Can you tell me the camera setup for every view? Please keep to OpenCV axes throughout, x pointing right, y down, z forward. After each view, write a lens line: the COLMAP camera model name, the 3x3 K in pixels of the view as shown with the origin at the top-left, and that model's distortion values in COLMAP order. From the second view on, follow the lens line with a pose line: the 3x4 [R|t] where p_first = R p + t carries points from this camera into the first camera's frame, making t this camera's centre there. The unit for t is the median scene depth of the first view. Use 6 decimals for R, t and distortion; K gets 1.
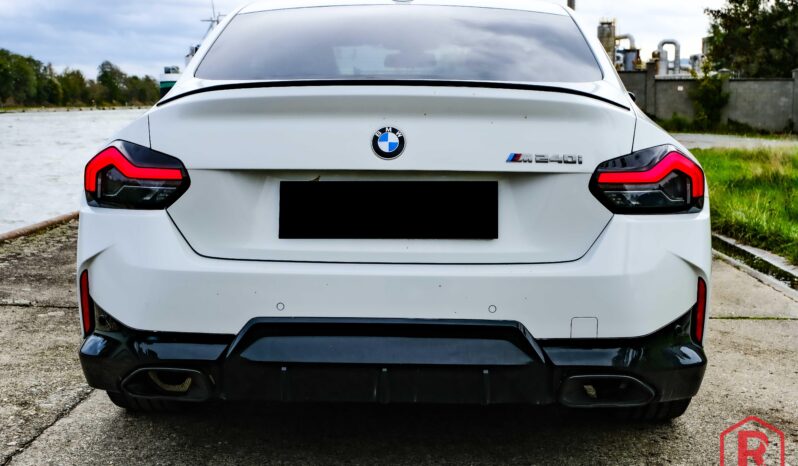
lens RADIAL K [[1146.9, 0, 398.8], [0, 1146.9, 235.5], [0, 0, 1]] dist [-0.095837, 0.000000]
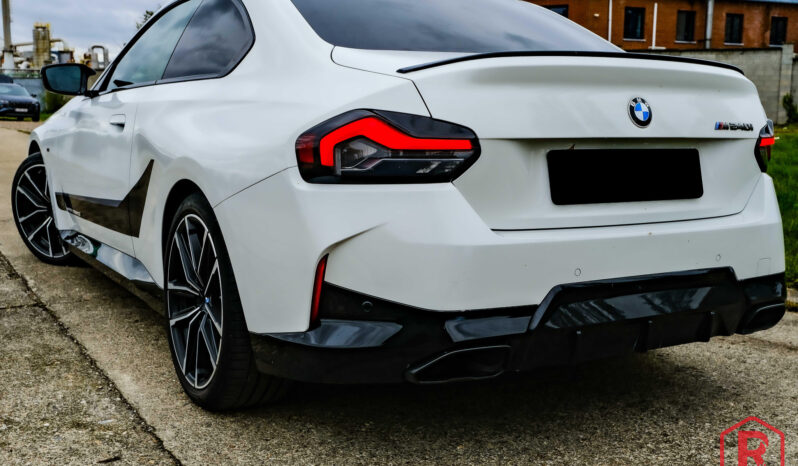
lens RADIAL K [[908.3, 0, 400.4], [0, 908.3, 233.0], [0, 0, 1]] dist [0.018193, 0.000000]
pose [[0.840009, -0.066543, 0.538476, -0.657724], [0.049928, 0.997720, 0.045409, -0.017331], [-0.540270, -0.011259, 0.841416, 0.395206]]
